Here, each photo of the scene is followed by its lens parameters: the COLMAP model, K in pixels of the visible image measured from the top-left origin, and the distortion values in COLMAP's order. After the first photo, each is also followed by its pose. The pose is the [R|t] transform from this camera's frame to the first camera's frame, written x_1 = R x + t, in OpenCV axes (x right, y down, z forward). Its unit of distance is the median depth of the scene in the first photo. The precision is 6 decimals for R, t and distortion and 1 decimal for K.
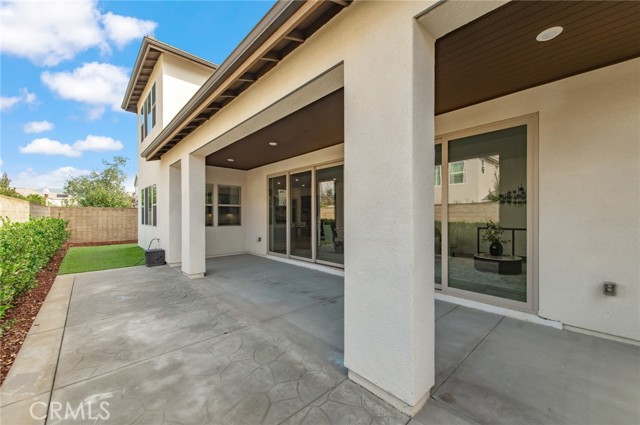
lens RADIAL K [[251.5, 0, 319.5], [0, 251.5, 215.0], [0, 0, 1]] dist [0.007605, -0.000602]
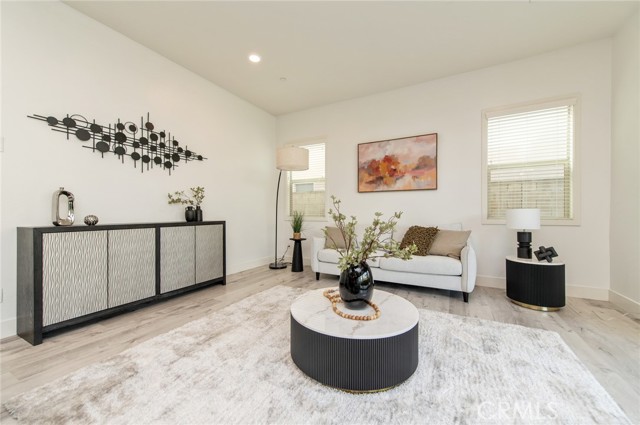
lens RADIAL K [[251.5, 0, 319.9], [0, 251.5, 213.4], [0, 0, 1]] dist [0.007605, -0.000602]
pose [[-0.305002, 0.002126, 0.952349, 0.325964], [-0.008126, 0.999955, -0.004835, 0.036300], [-0.952317, -0.009214, -0.304971, 0.848397]]
